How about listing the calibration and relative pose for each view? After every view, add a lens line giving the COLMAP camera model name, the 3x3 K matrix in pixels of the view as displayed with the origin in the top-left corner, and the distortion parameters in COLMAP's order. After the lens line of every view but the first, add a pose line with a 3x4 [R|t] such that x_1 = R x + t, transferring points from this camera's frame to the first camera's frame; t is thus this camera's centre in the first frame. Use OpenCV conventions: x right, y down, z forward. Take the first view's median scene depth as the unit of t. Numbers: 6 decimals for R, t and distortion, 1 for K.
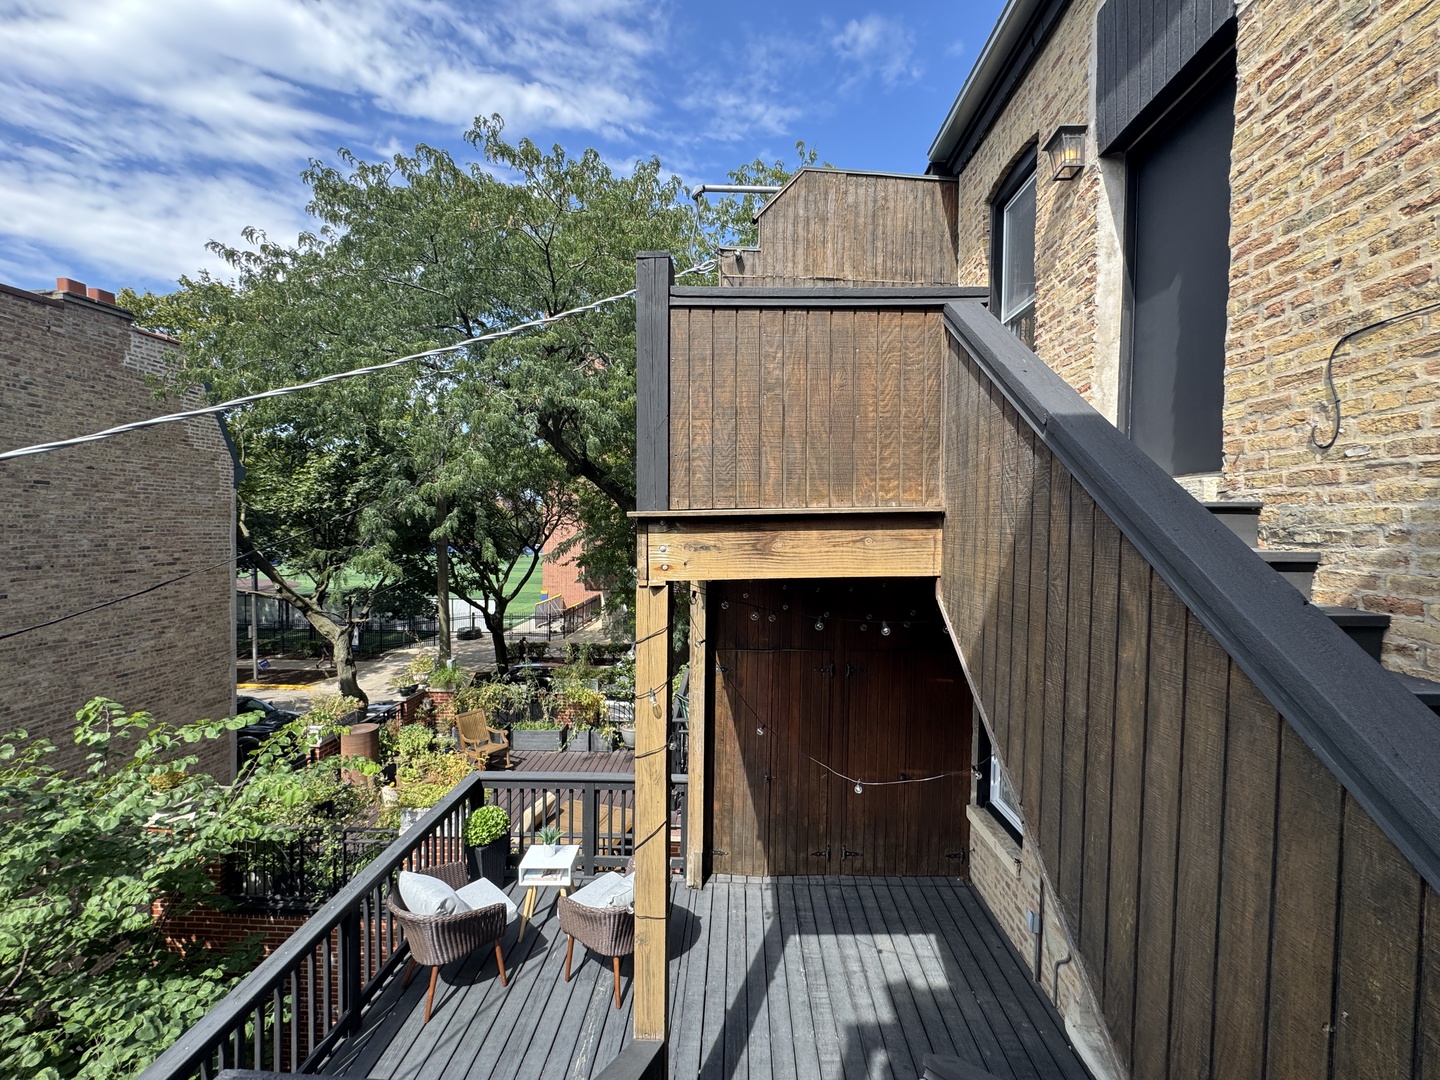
lens RADIAL K [[573.4, 0, 722.4], [0, 573.4, 542.5], [0, 0, 1]] dist [-0.002369, -0.000155]
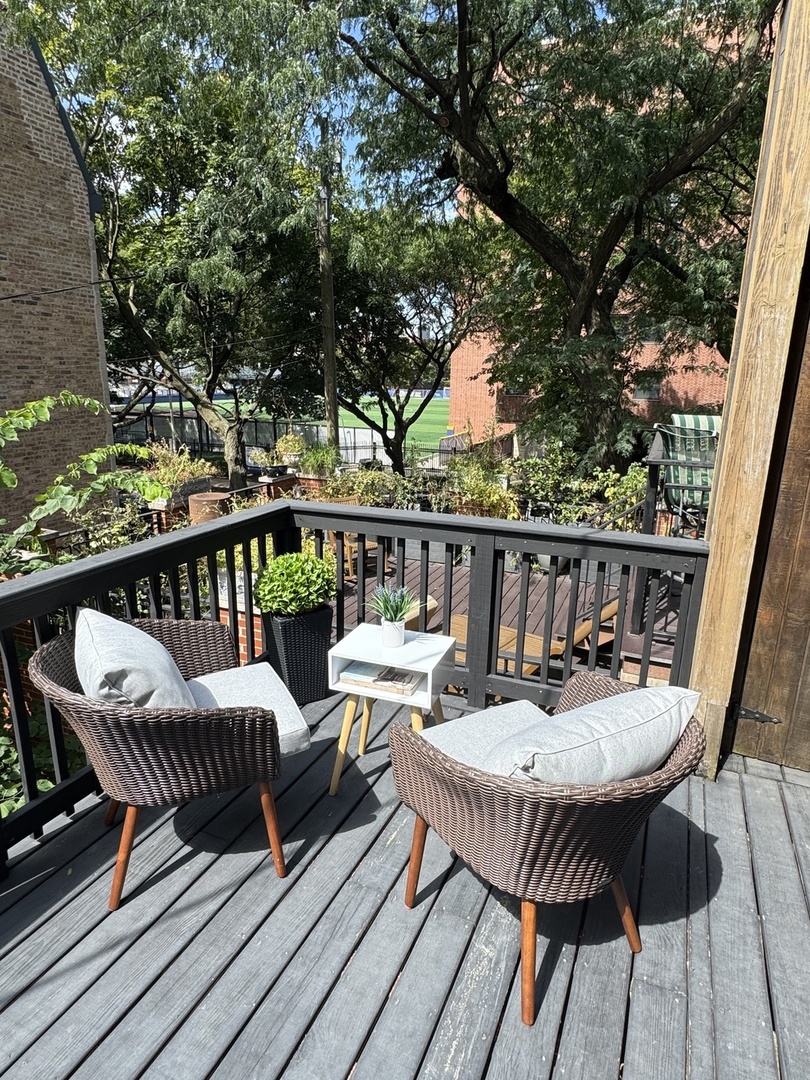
lens RADIAL K [[640.5, 0, 408.5], [0, 640.5, 543.7], [0, 0, 1]] dist [-0.004408, 0.013246]
pose [[0.931919, 0.100658, -0.348417, -0.107668], [-0.016803, 0.971664, 0.235769, 0.317202], [0.362276, -0.213863, 0.907204, 0.506344]]
